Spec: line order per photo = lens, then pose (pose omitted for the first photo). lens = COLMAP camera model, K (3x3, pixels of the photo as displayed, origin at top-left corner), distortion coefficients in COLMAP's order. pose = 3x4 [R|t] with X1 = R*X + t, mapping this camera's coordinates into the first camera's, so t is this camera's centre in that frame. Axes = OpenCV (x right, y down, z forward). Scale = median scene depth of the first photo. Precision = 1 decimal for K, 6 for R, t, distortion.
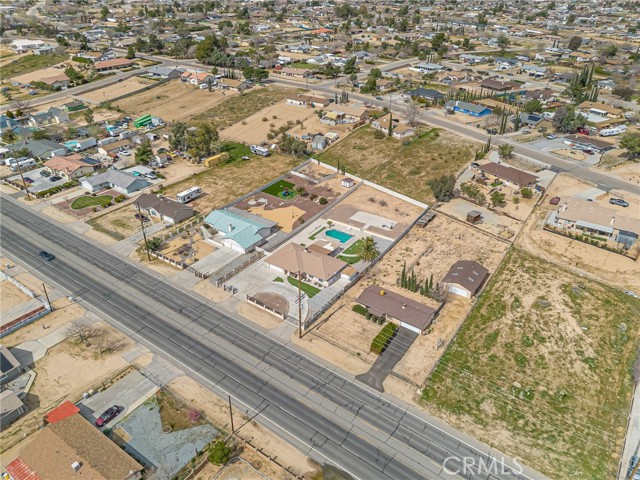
lens RADIAL K [[463.6, 0, 321.8], [0, 463.6, 239.8], [0, 0, 1]] dist [0.076757, -0.076241]
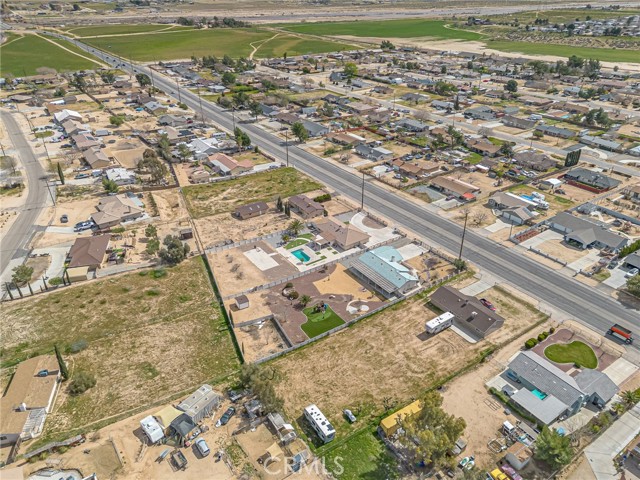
lens RADIAL K [[463.6, 0, 321.8], [0, 463.6, 239.8], [0, 0, 1]] dist [0.076757, -0.076241]
pose [[-0.939044, -0.172628, 0.297314, -0.417279], [0.171540, 0.514187, 0.840349, -1.179508], [-0.297942, 0.840126, -0.453232, 1.765350]]
